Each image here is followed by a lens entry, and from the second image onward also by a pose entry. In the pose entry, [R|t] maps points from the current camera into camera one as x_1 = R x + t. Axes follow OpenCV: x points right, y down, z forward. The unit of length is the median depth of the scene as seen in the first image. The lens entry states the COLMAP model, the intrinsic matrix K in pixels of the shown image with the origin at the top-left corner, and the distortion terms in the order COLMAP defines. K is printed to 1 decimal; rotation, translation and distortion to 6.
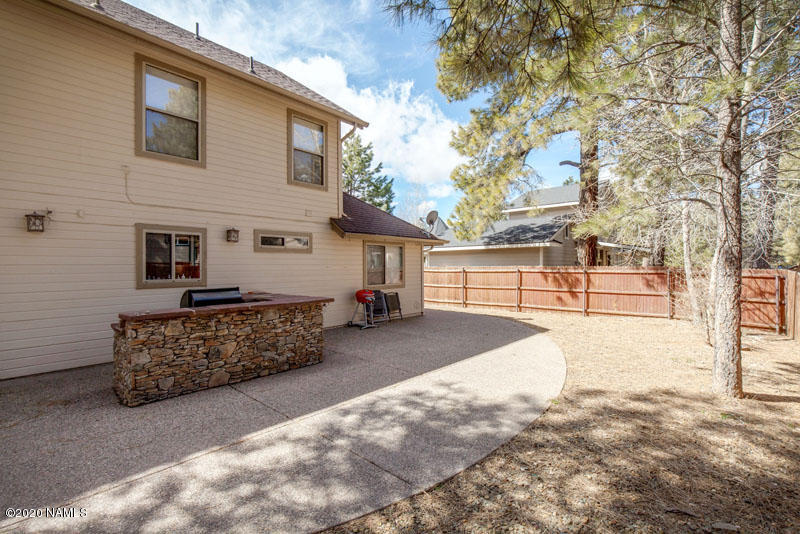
lens RADIAL K [[370.6, 0, 401.0], [0, 370.6, 263.1], [0, 0, 1]] dist [0.003806, 0.000339]
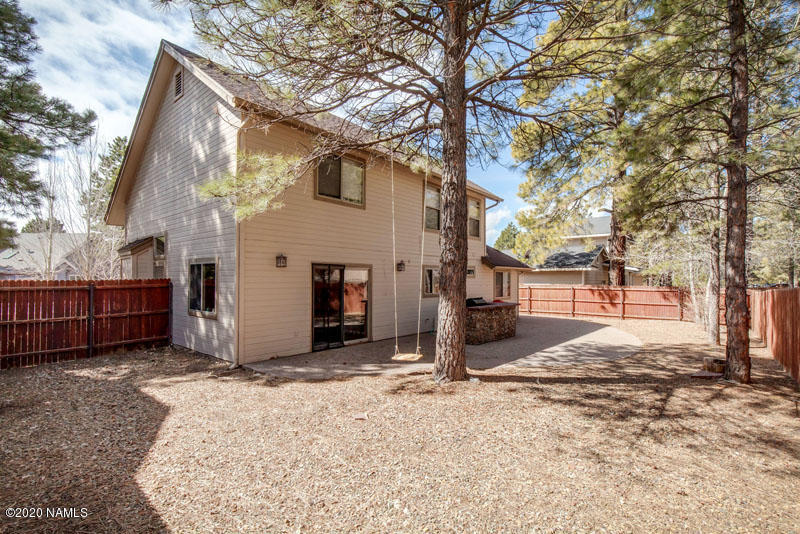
lens RADIAL K [[370.6, 0, 404.0], [0, 370.6, 273.1], [0, 0, 1]] dist [0.003806, 0.000339]
pose [[0.999876, 0.008153, 0.013487, -0.546155], [-0.008042, 0.999934, -0.008239, -0.030941], [-0.013553, 0.008129, 0.999875, -0.649190]]
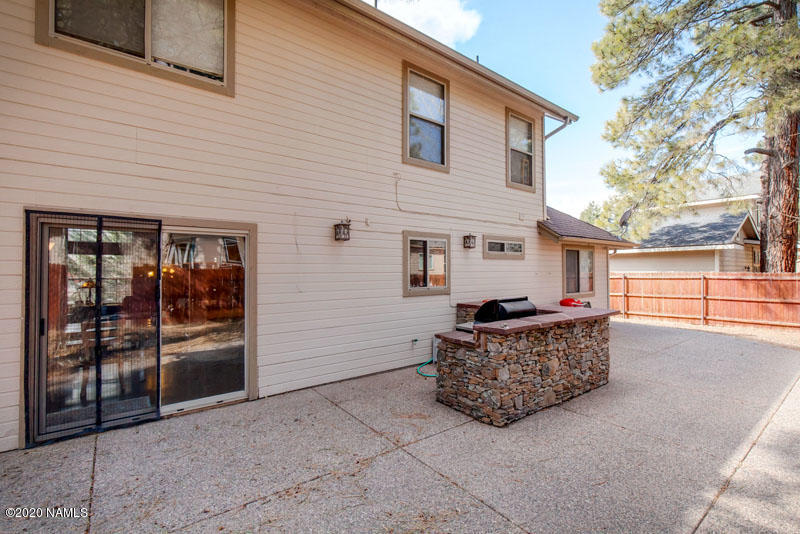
lens RADIAL K [[370.6, 0, 396.1], [0, 370.6, 265.2], [0, 0, 1]] dist [0.003806, 0.000339]
pose [[0.981678, -0.004162, -0.190502, -0.350906], [0.002813, 0.999969, -0.007353, -0.005034], [0.190527, 0.006682, 0.981659, 0.015963]]
